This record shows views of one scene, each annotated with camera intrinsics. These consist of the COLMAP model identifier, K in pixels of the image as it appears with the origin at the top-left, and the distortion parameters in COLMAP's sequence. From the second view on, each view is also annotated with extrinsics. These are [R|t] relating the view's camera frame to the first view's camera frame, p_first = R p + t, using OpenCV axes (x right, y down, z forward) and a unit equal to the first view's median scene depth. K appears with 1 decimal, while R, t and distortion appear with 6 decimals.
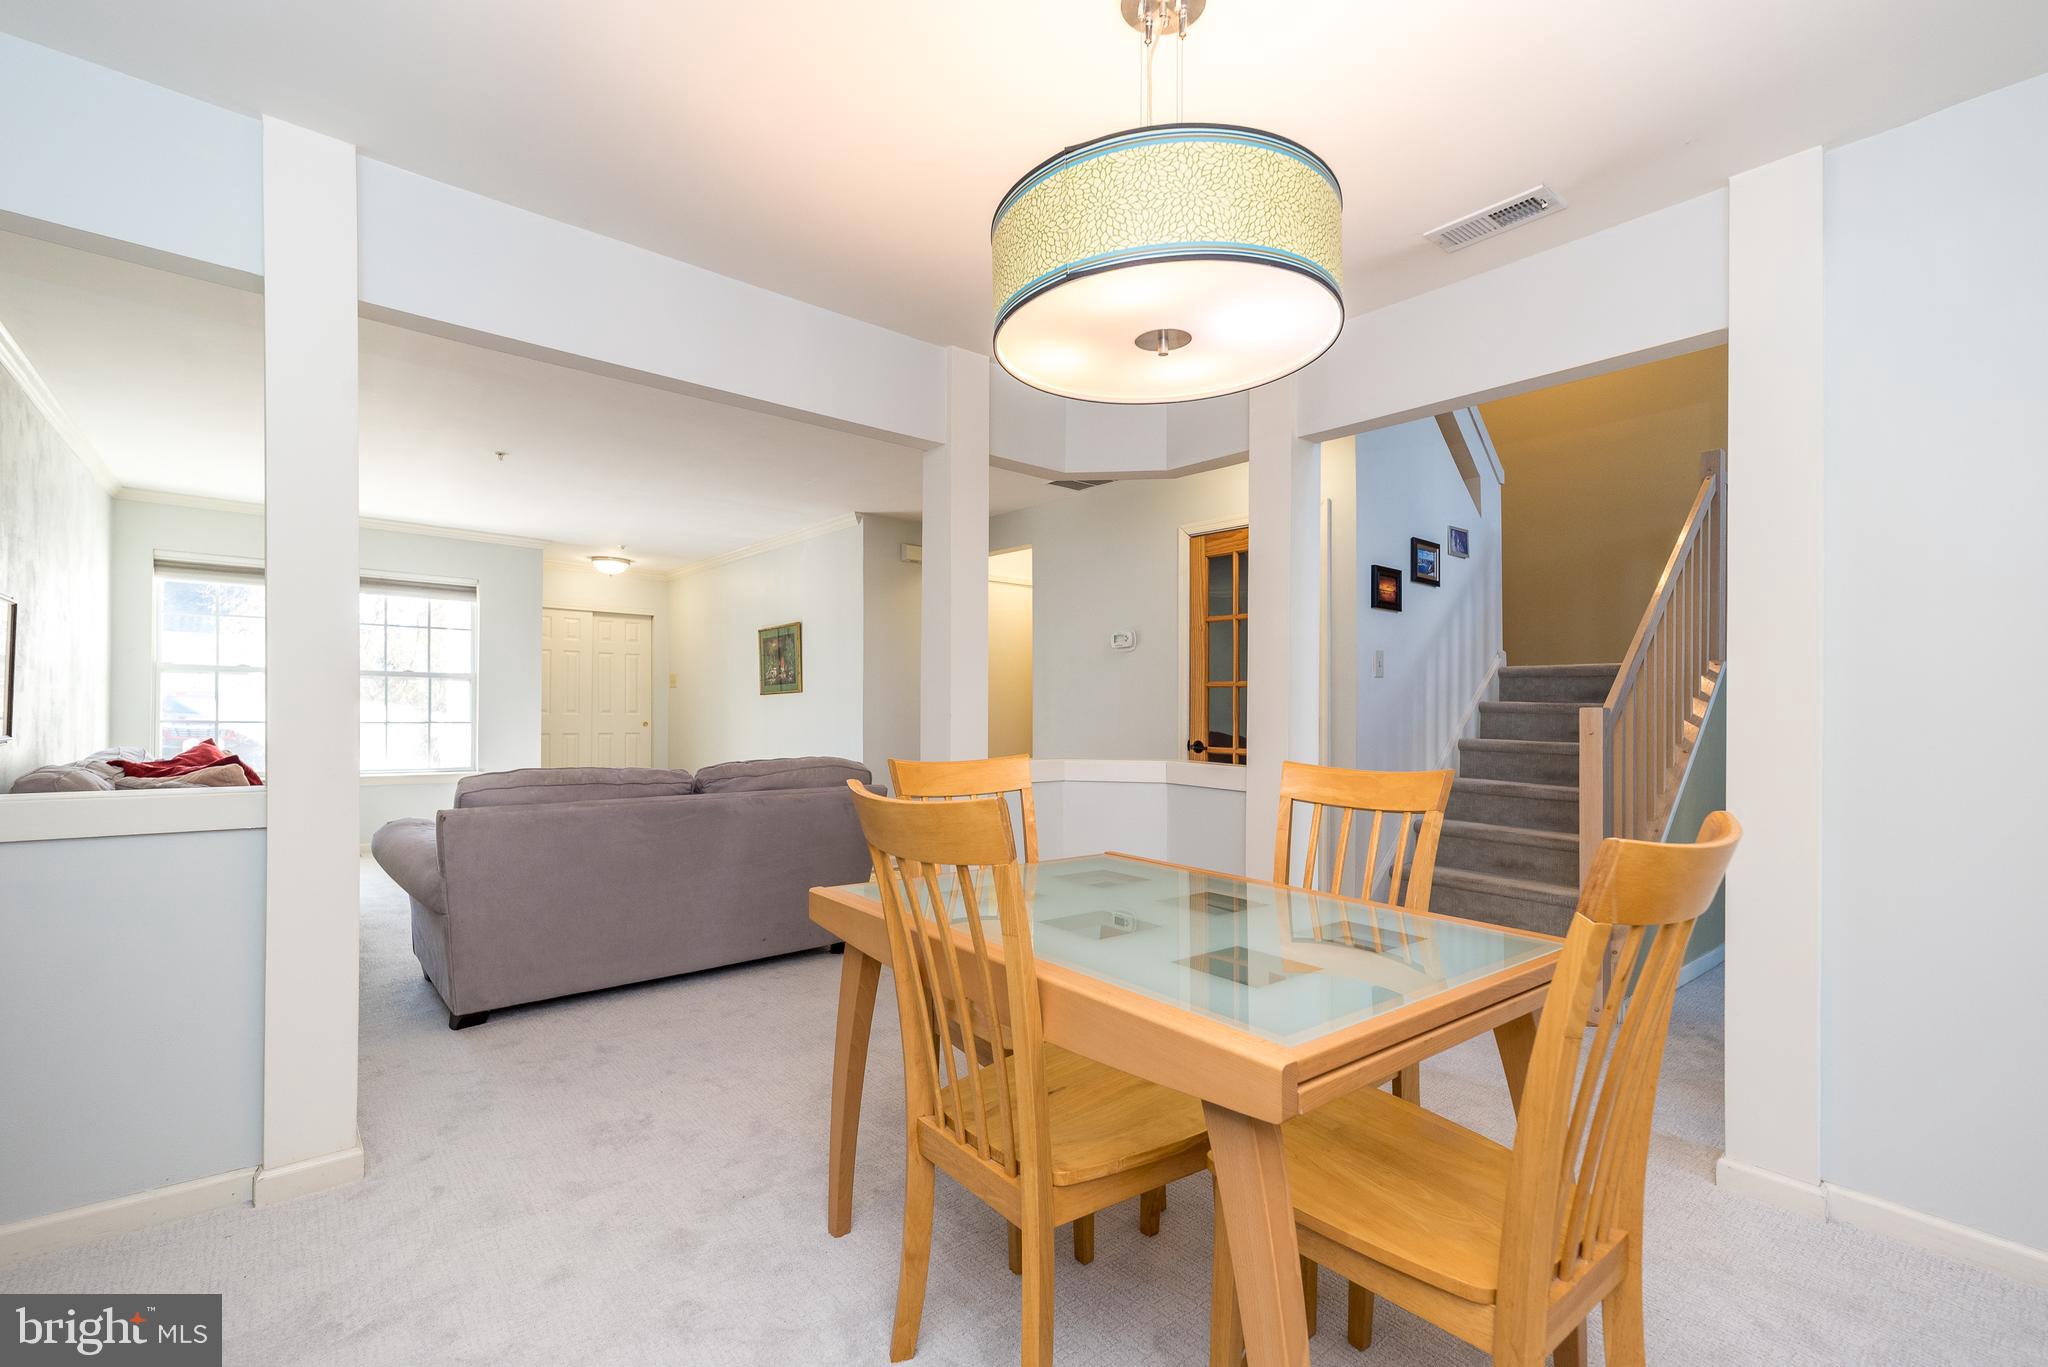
lens RADIAL K [[903.3, 0, 1016.2], [0, 903.3, 695.7], [0, 0, 1]] dist [0.003859, -0.000325]
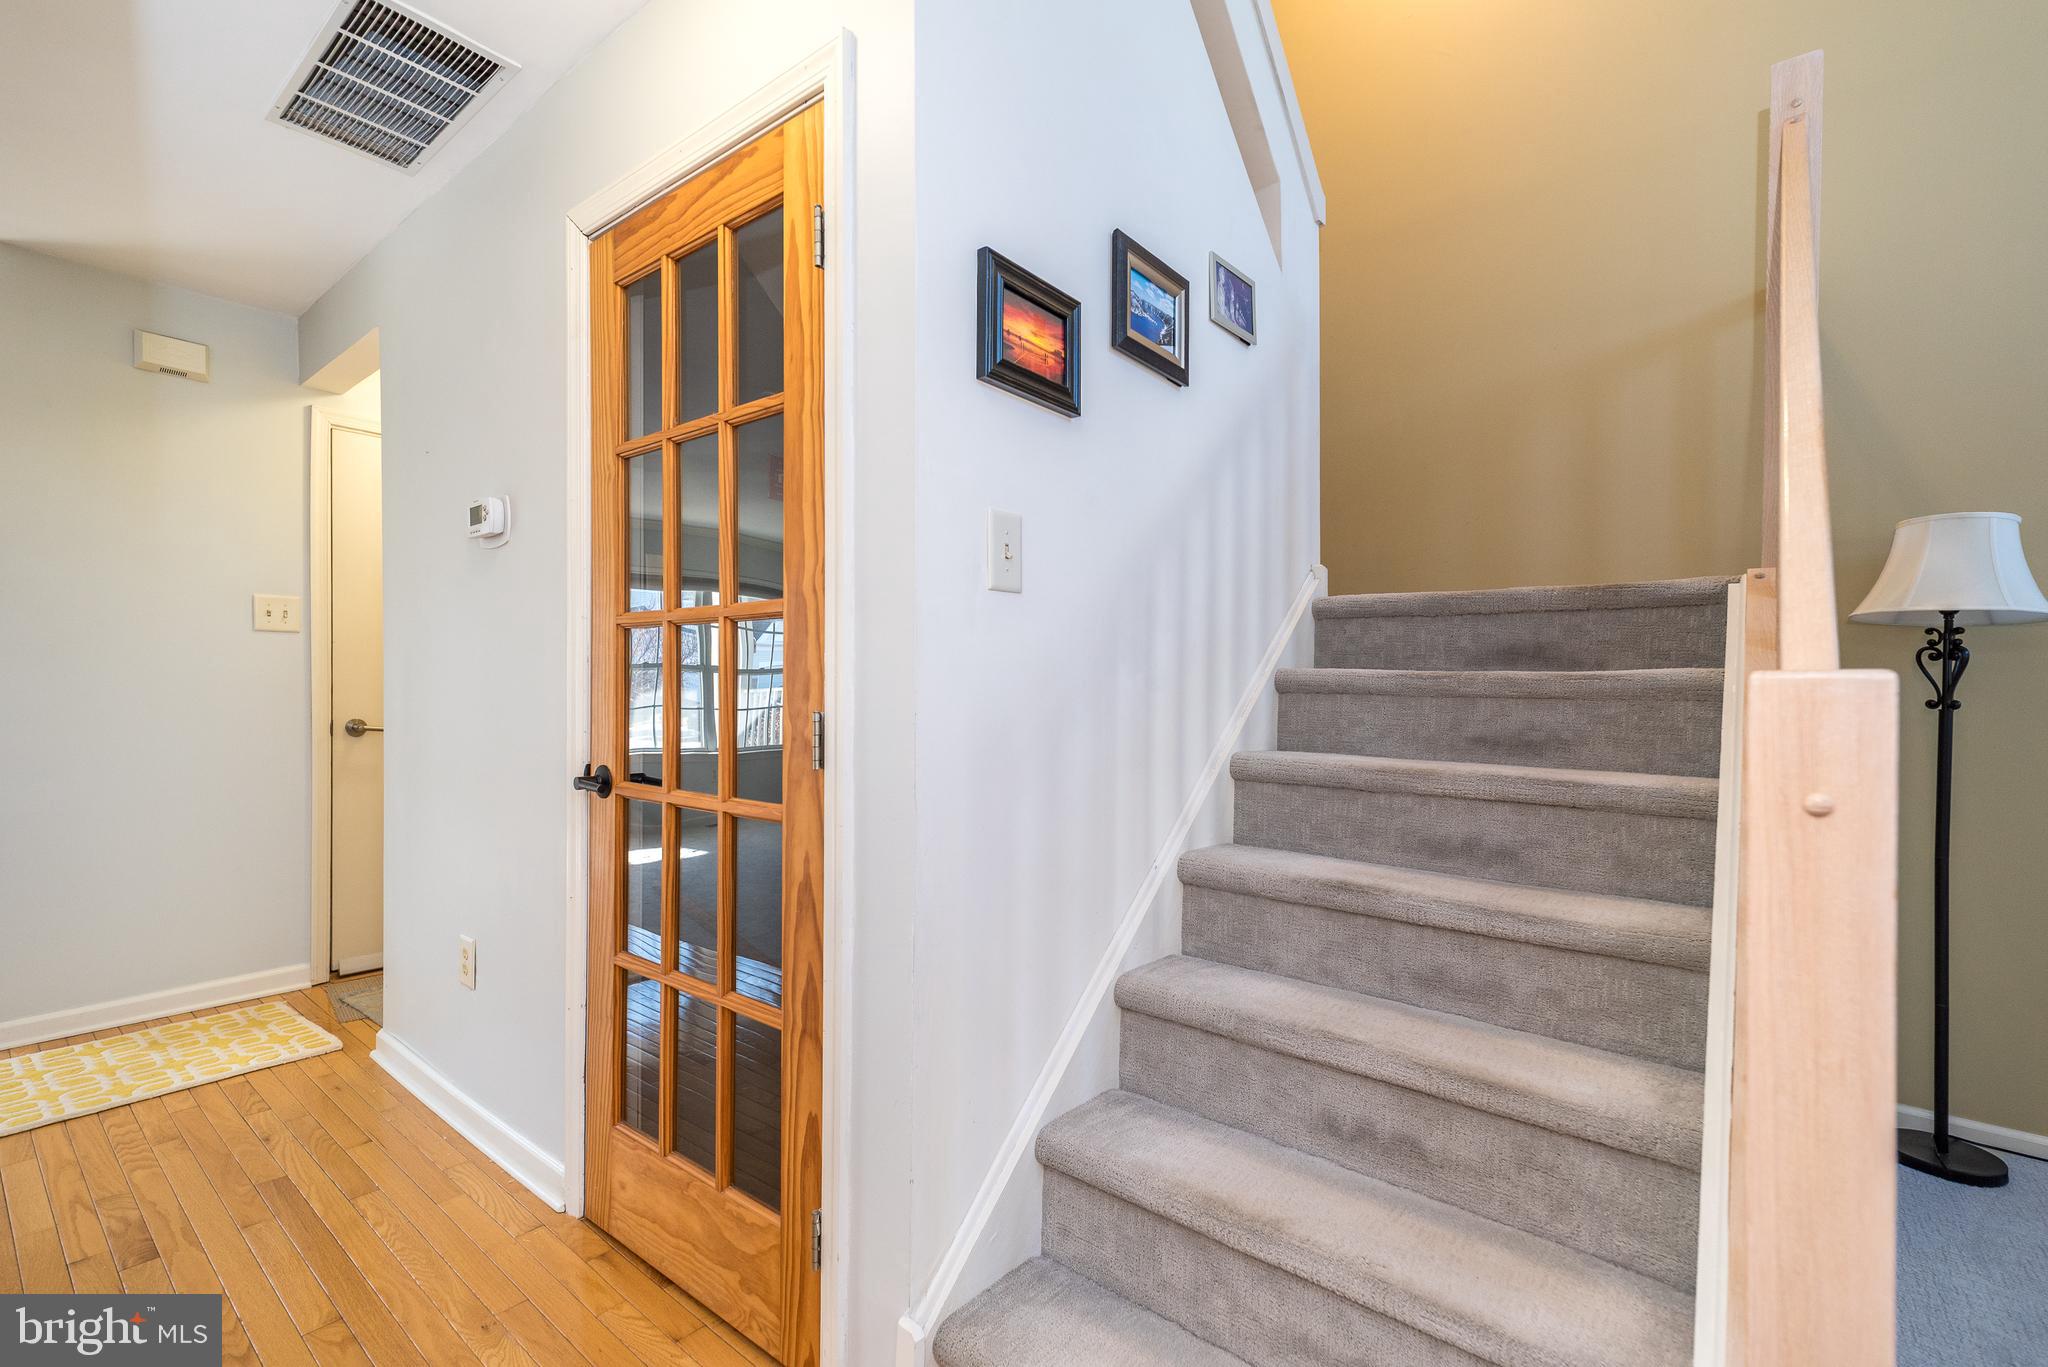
lens RADIAL K [[903.3, 0, 1029.5], [0, 903.3, 680.1], [0, 0, 1]] dist [0.003859, -0.000325]
pose [[0.978501, 0.000751, 0.206239, 0.300105], [-0.002484, 0.999964, 0.008140, 0.008754], [-0.206225, -0.008478, 0.978468, 0.586484]]
